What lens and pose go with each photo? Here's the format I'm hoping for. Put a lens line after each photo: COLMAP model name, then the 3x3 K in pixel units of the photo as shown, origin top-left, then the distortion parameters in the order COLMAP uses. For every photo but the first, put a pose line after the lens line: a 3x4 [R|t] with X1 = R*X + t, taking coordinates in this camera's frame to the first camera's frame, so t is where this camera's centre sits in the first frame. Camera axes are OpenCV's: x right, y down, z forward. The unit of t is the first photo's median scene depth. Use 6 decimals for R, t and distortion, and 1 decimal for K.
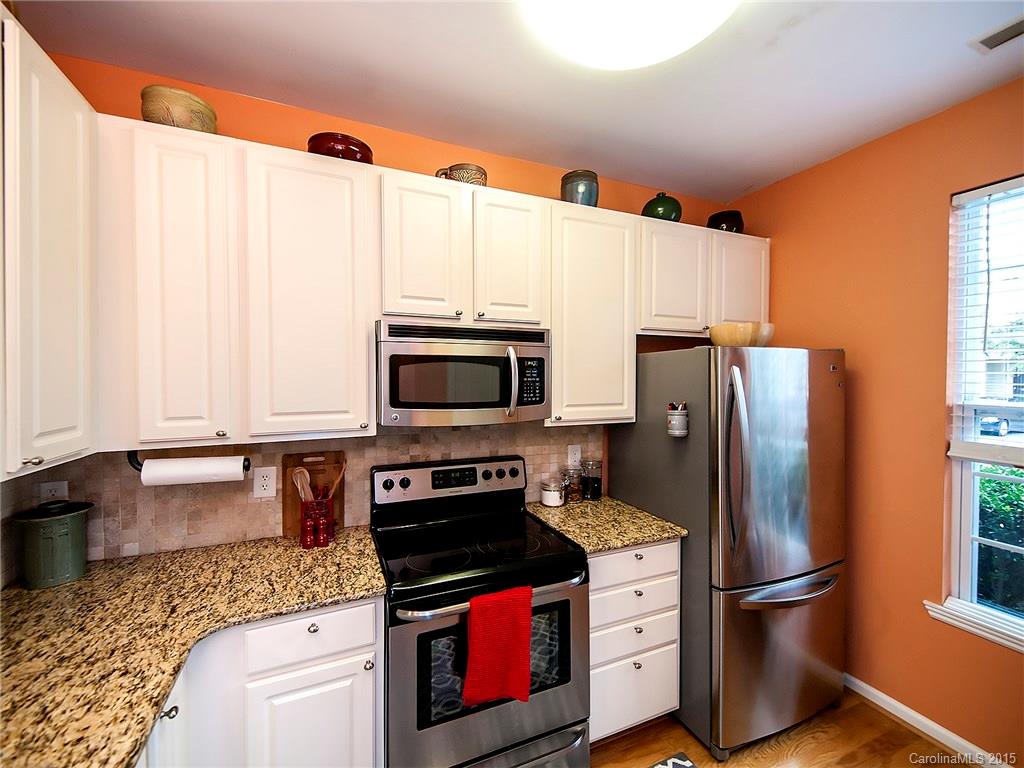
lens RADIAL K [[419.1, 0, 506.7], [0, 419.1, 381.5], [0, 0, 1]] dist [-0.000937, -0.000494]
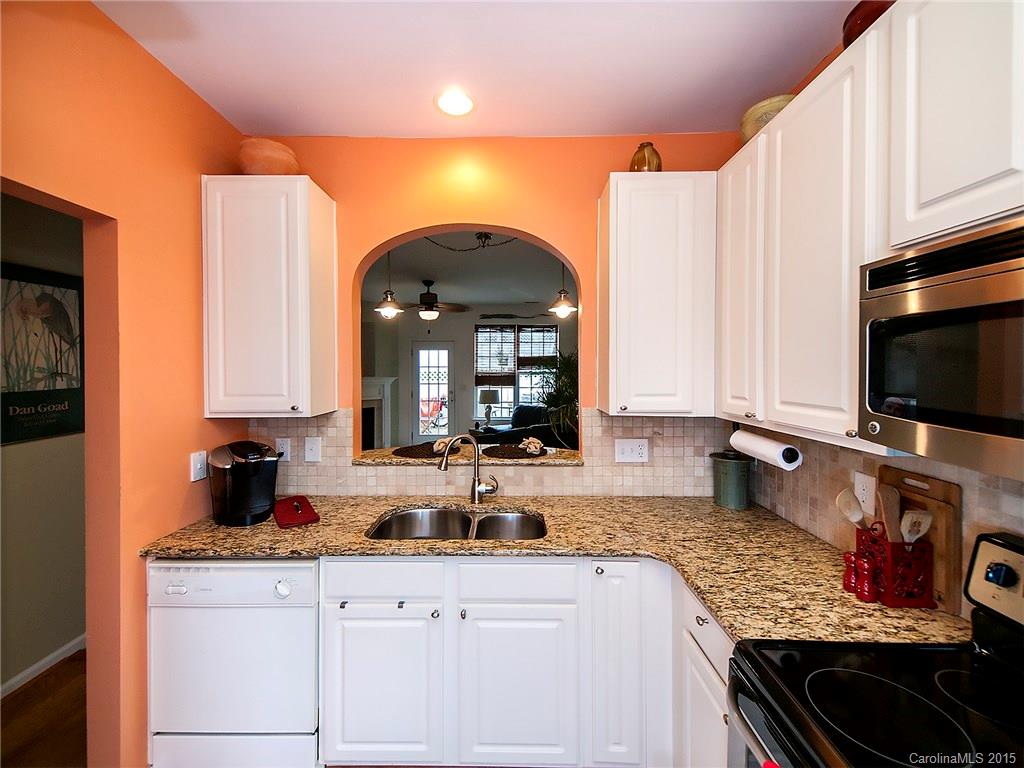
lens RADIAL K [[419.1, 0, 508.1], [0, 419.1, 380.8], [0, 0, 1]] dist [-0.000937, -0.000494]
pose [[-0.398852, 0.029902, -0.916528, 0.516199], [-0.012811, 0.999189, 0.038174, 0.006810], [0.916926, 0.026967, -0.398146, 0.855442]]
